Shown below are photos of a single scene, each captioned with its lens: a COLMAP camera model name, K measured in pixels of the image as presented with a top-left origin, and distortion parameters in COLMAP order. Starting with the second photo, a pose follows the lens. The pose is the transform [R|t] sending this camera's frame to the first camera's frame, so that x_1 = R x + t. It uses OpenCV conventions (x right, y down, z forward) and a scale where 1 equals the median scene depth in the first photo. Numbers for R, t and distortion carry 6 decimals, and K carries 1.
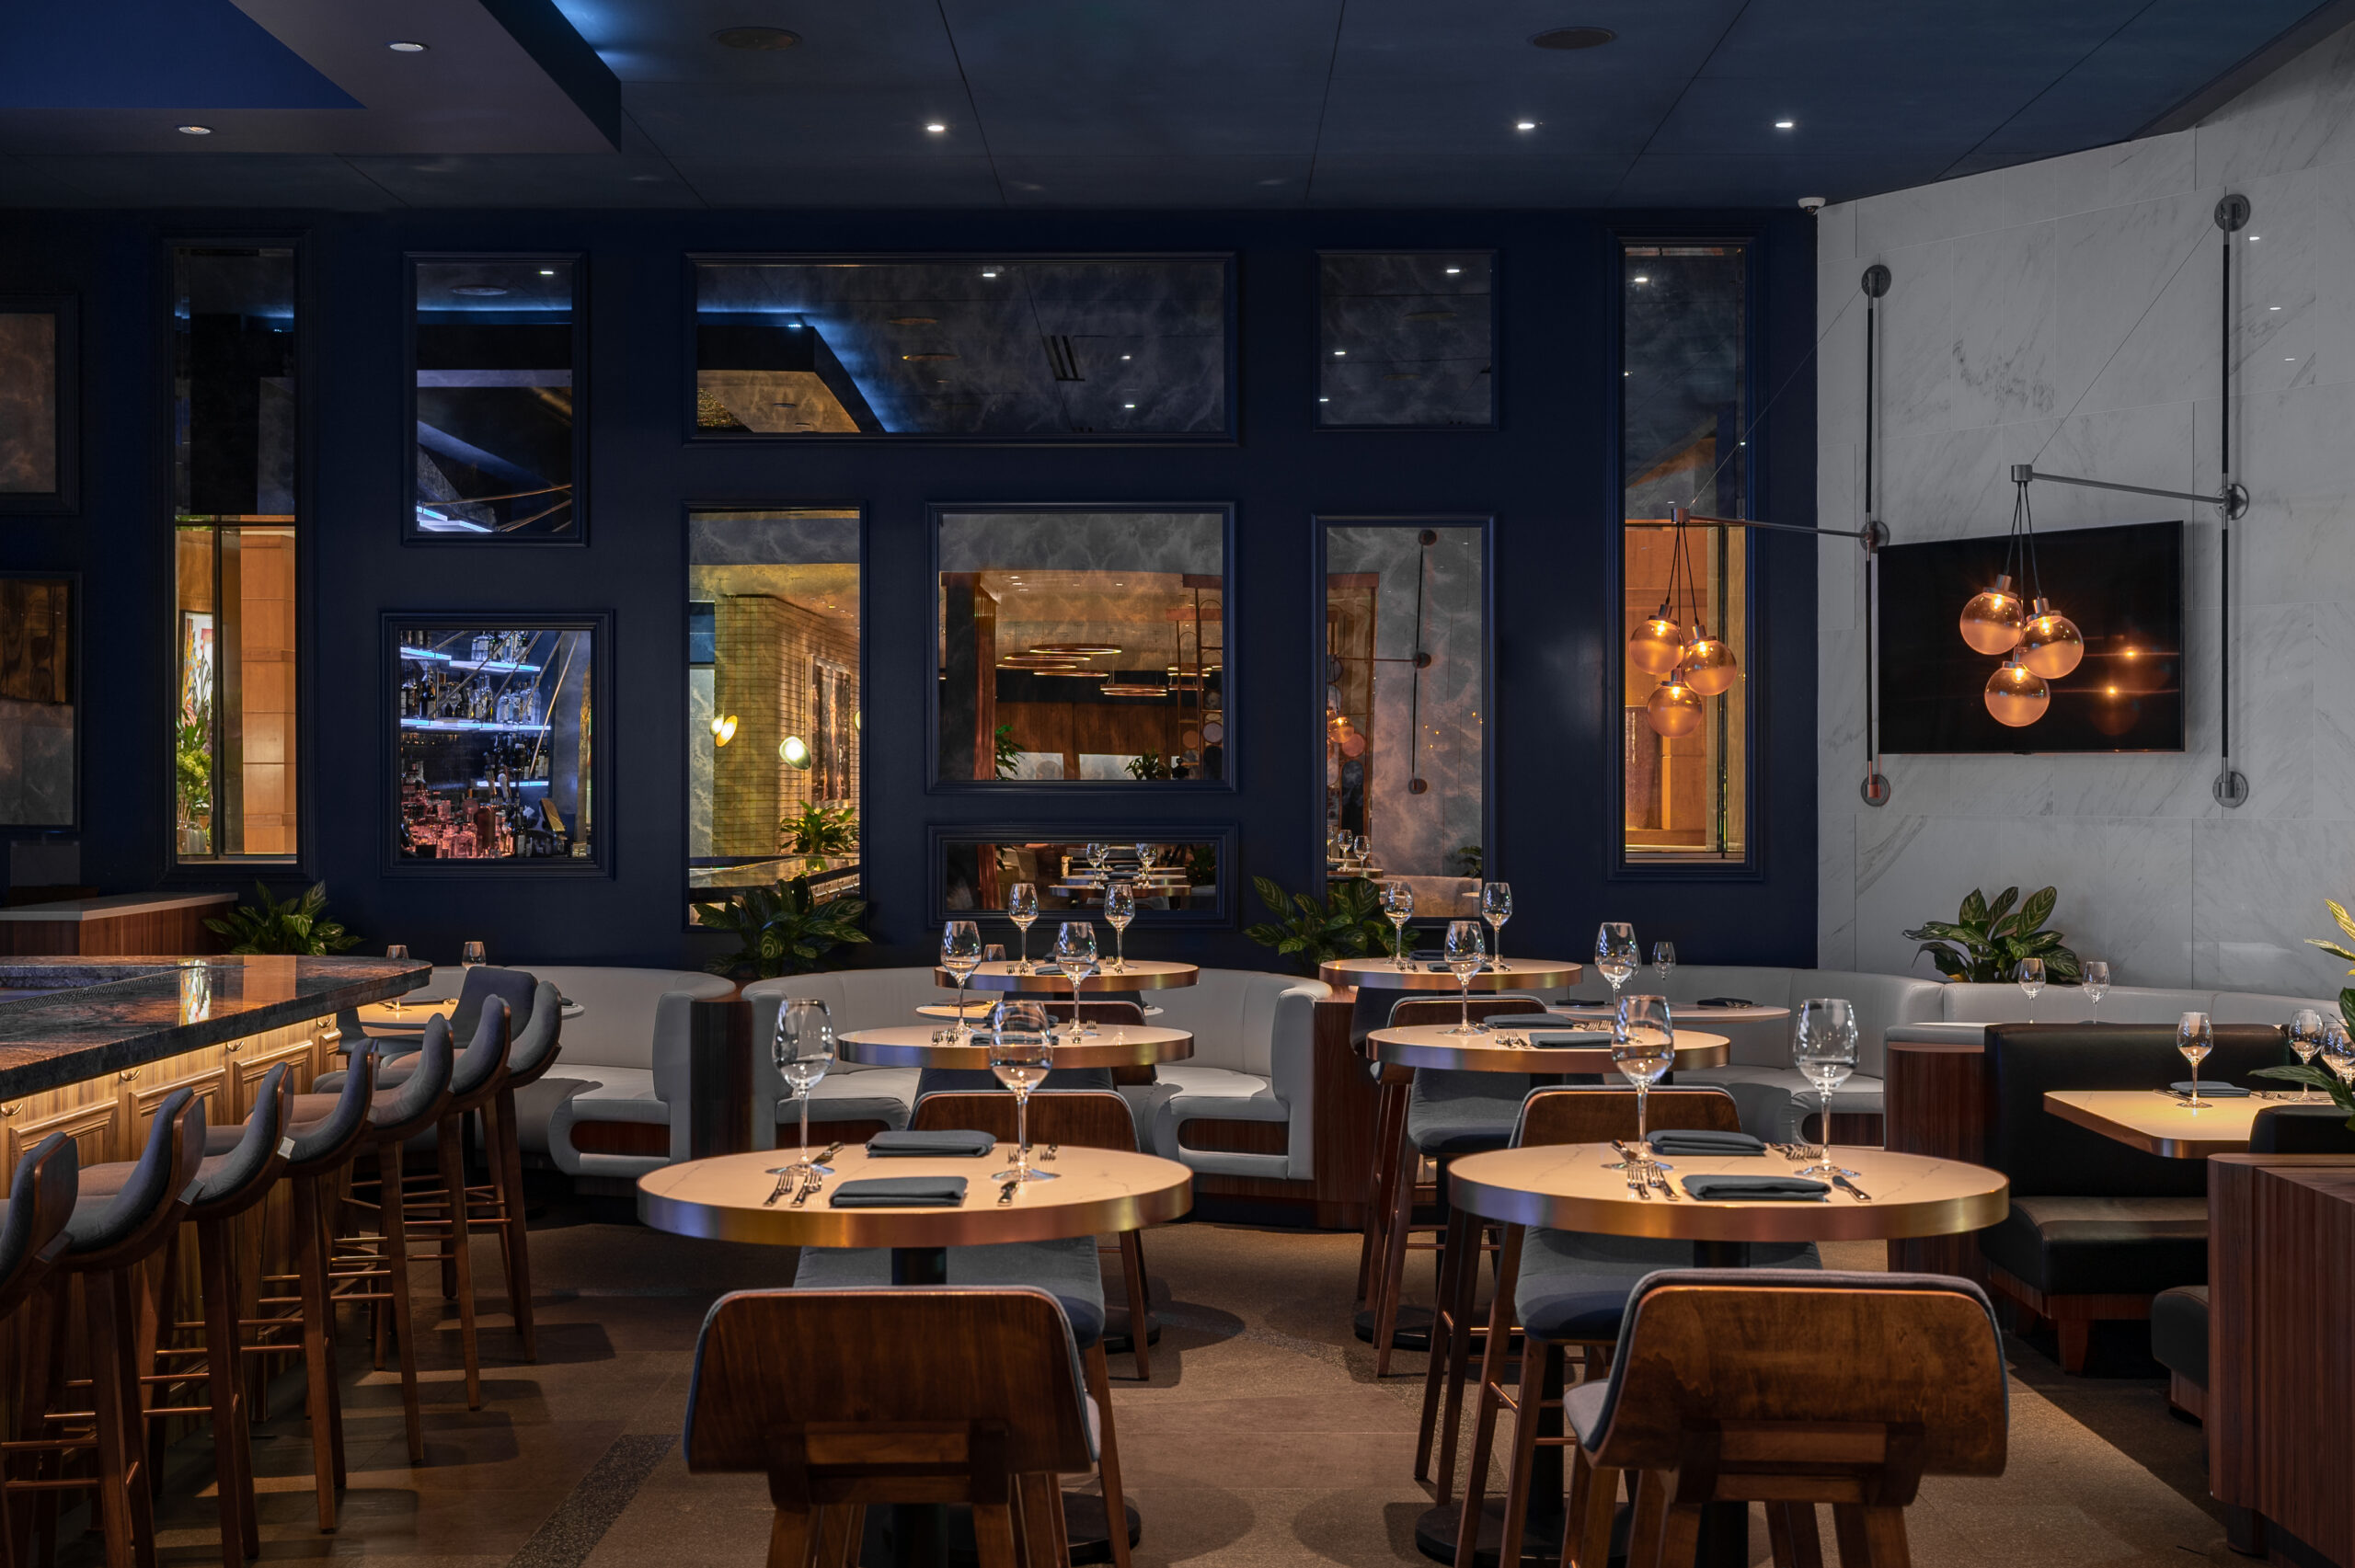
lens RADIAL K [[1671.5, 0, 1177.5], [0, 1671.5, 784.0], [0, 0, 1]] dist [-0.000695, -0.000293]
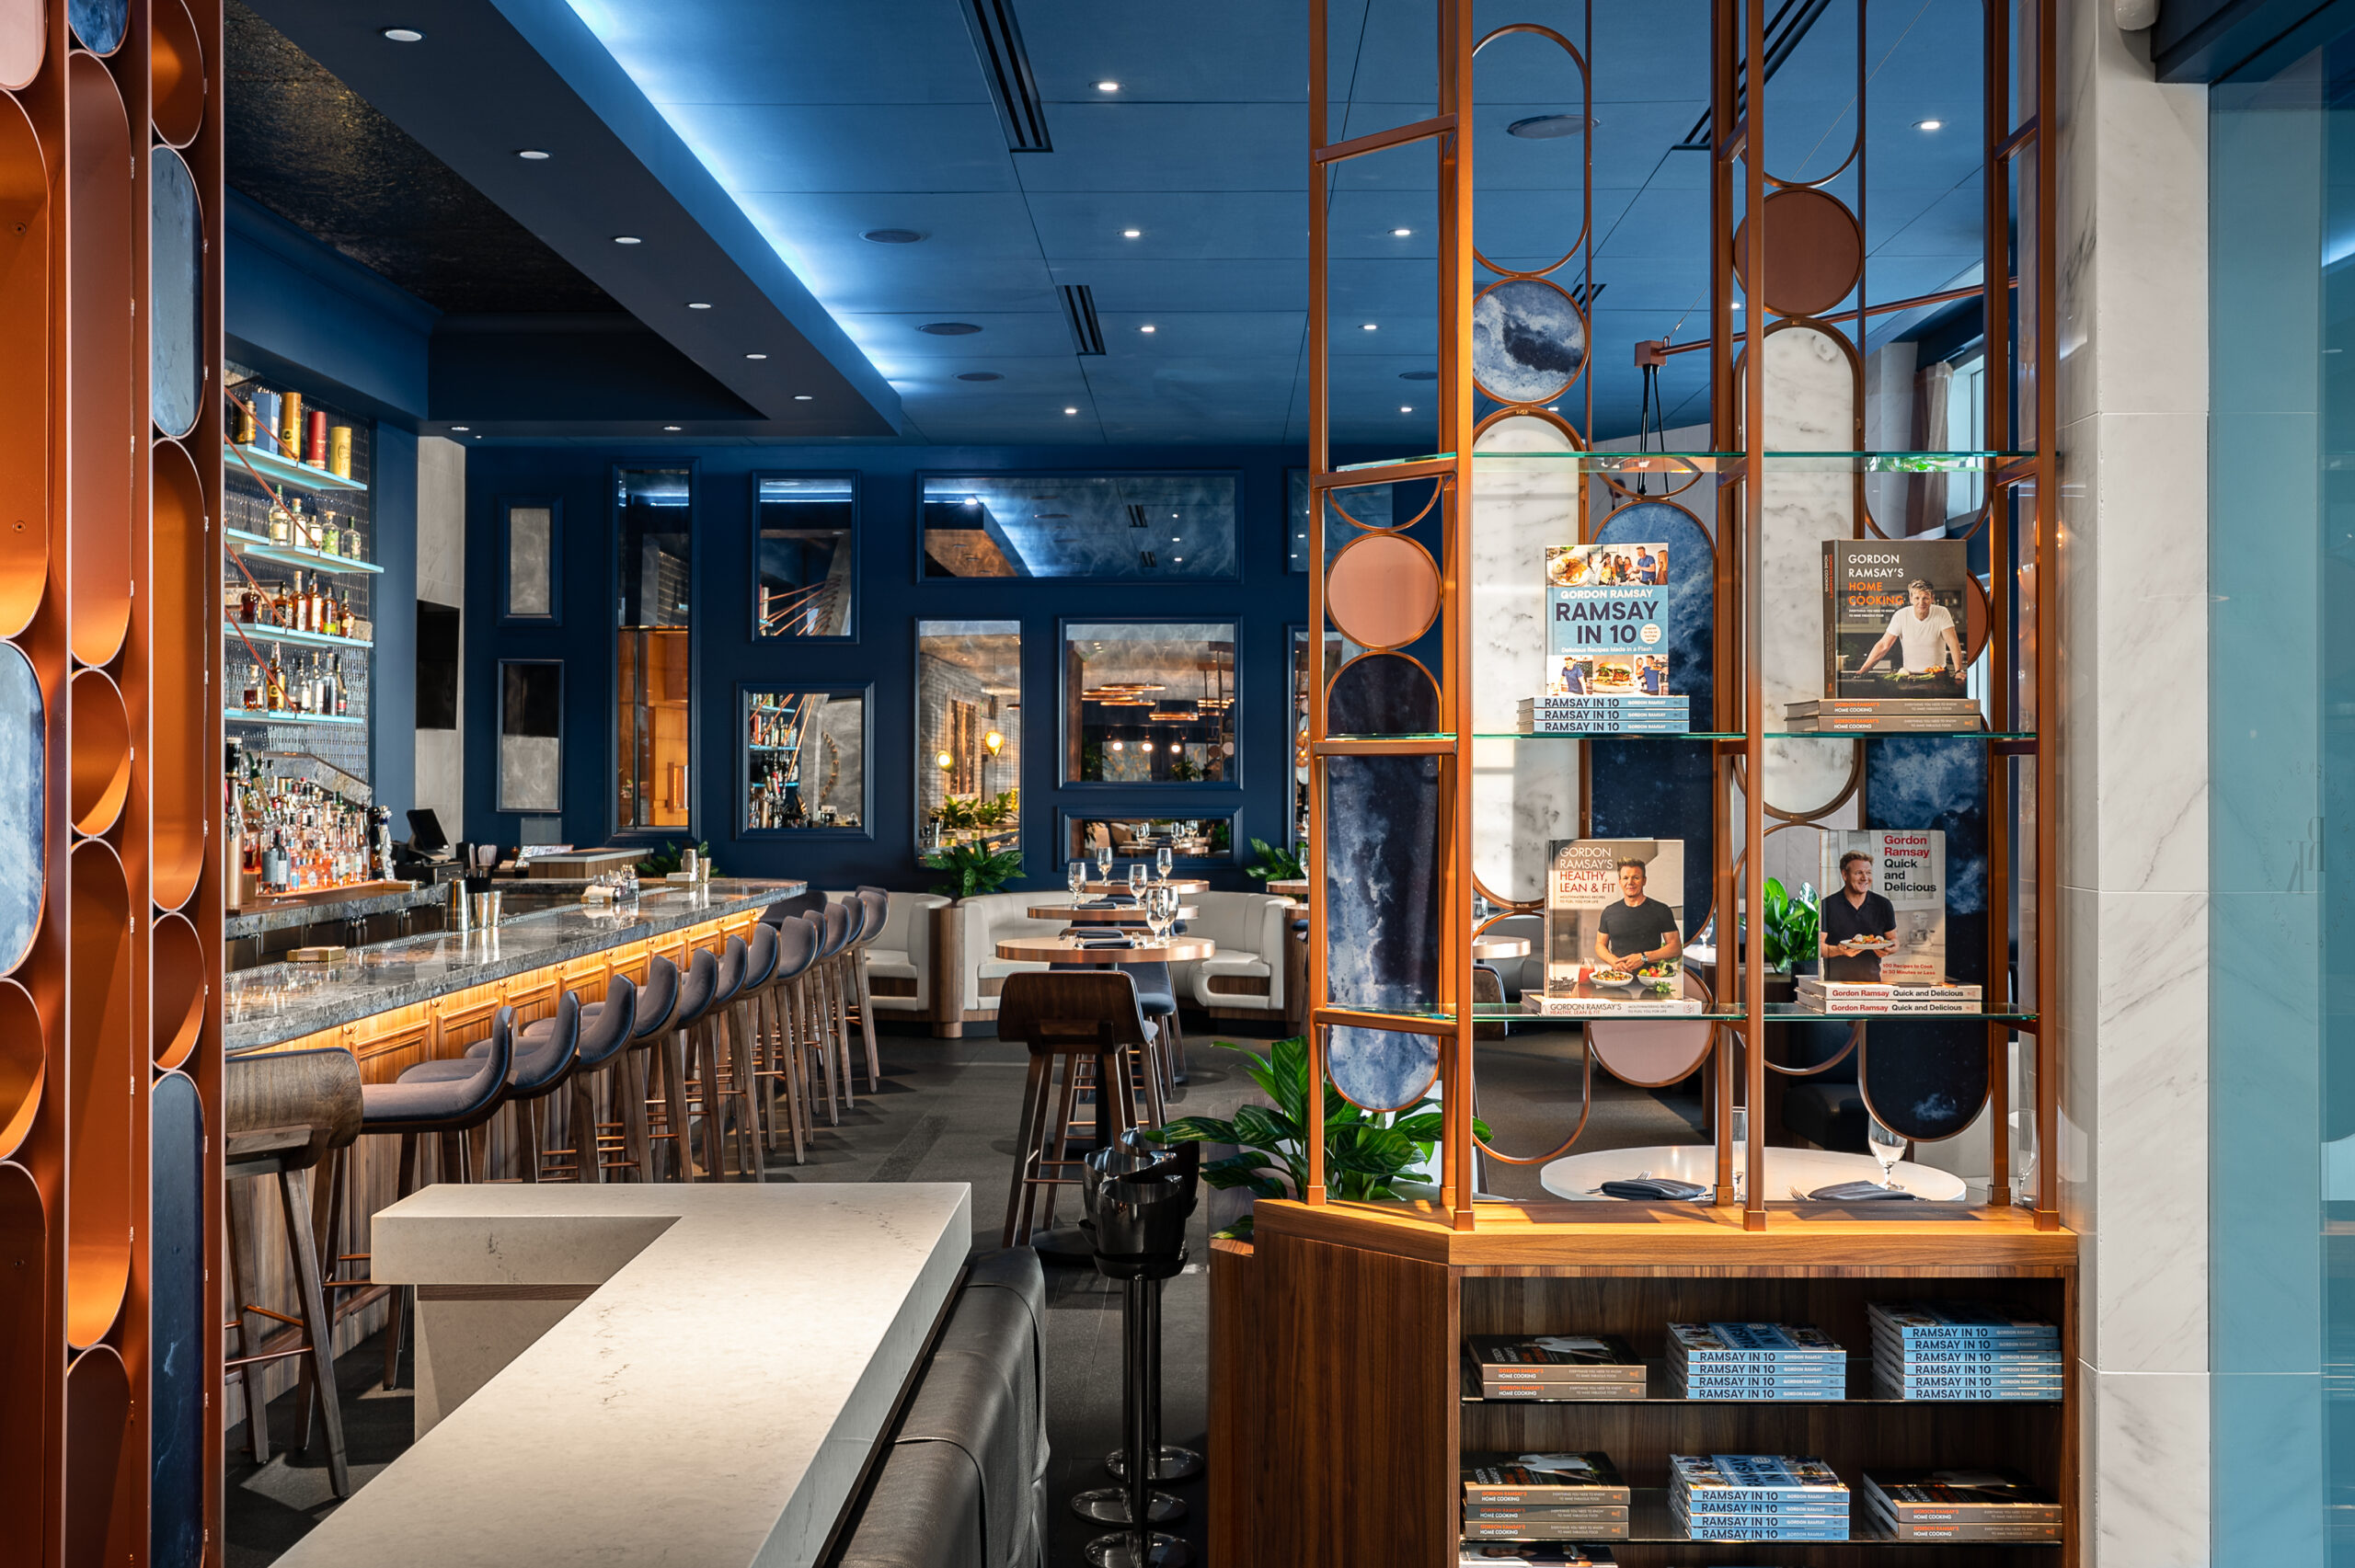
lens RADIAL K [[1671.5, 0, 1177.5], [0, 1671.5, 784.0], [0, 0, 1]] dist [-0.000695, -0.000293]
pose [[0.999945, 0.000444, -0.010446, -0.012543], [-0.000390, 0.999986, 0.005221, -0.008873], [0.010448, -0.005216, 0.999932, -0.691903]]
